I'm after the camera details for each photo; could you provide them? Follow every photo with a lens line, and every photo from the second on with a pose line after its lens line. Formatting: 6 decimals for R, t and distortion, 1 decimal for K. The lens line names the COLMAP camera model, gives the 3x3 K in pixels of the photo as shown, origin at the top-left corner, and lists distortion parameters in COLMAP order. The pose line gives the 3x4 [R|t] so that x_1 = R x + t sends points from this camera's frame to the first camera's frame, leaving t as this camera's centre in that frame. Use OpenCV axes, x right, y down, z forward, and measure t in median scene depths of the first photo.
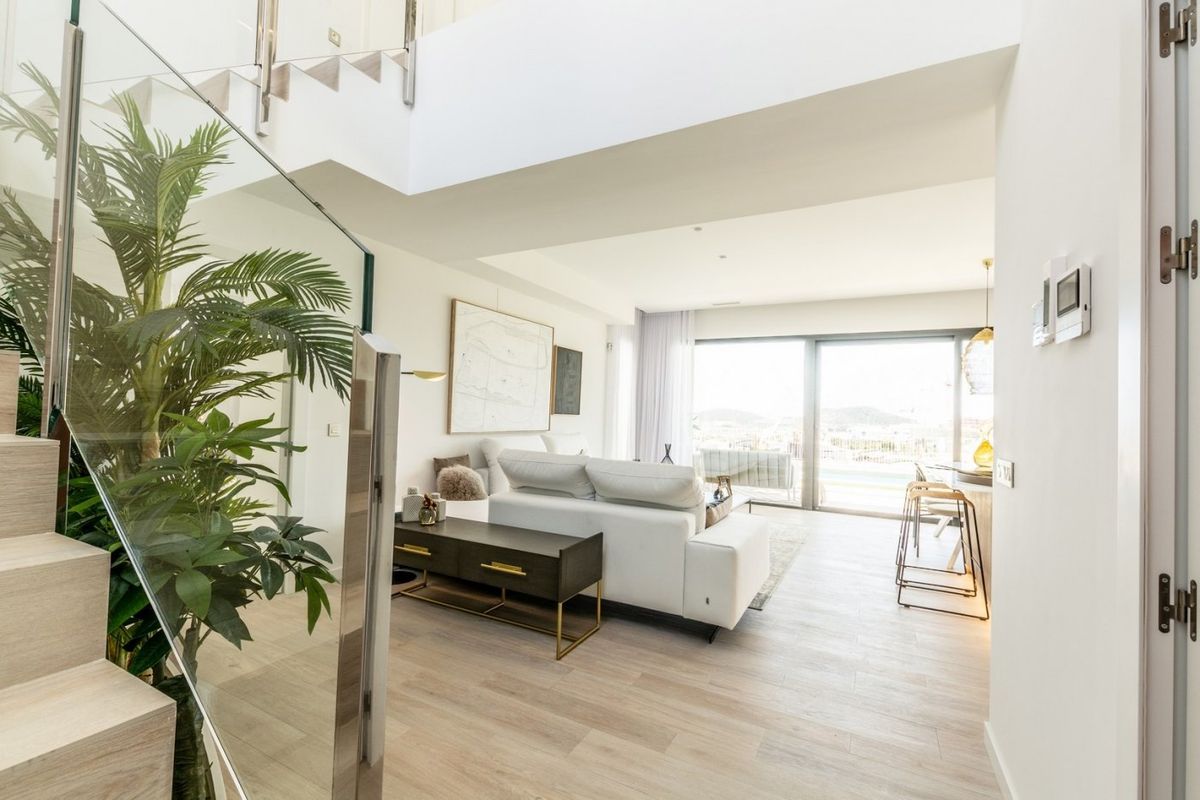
lens RADIAL K [[538.3, 0, 600.0], [0, 538.3, 400.0], [0, 0, 1]] dist [-0.001288, -0.000313]
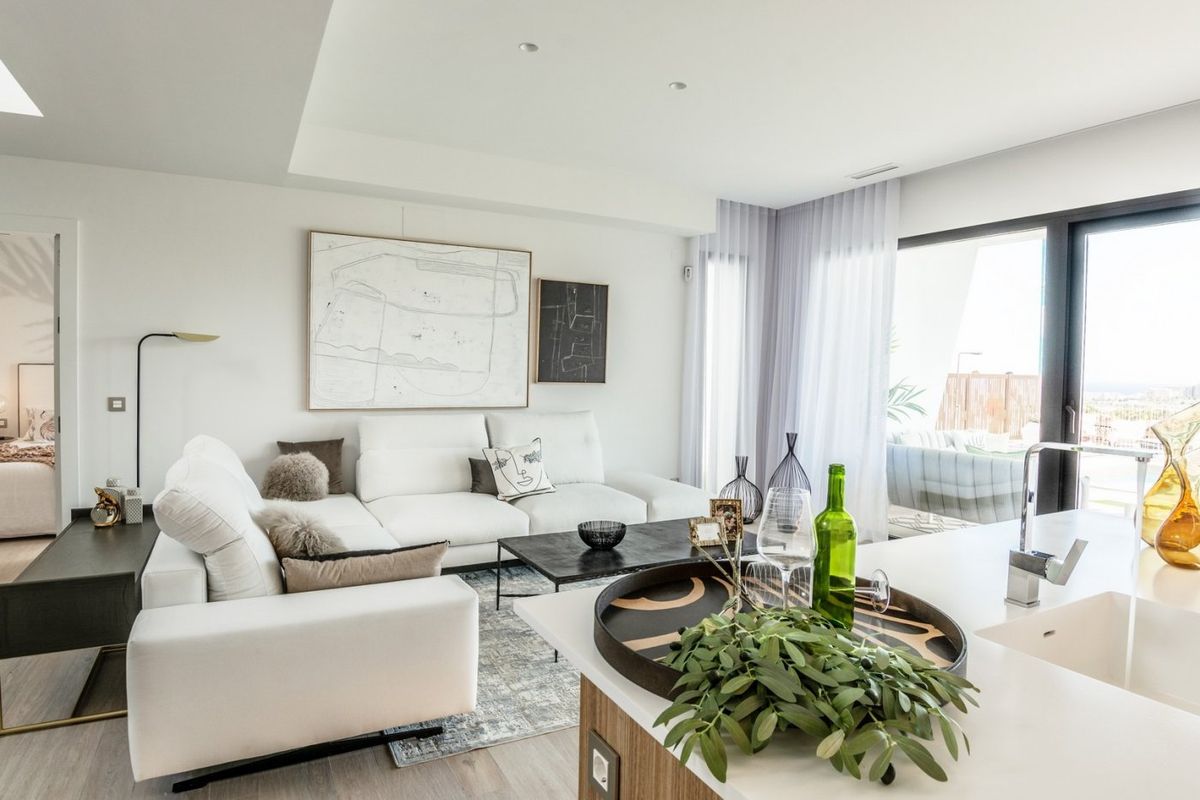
lens RADIAL K [[689.5, 0, 600.0], [0, 689.5, 400.0], [0, 0, 1]] dist [-0.055624, -0.000056]
pose [[0.823113, 0.020808, -0.567497, 0.465373], [0.014206, 0.998261, 0.057208, 0.000048], [0.567700, -0.055150, 0.821386, 0.337905]]
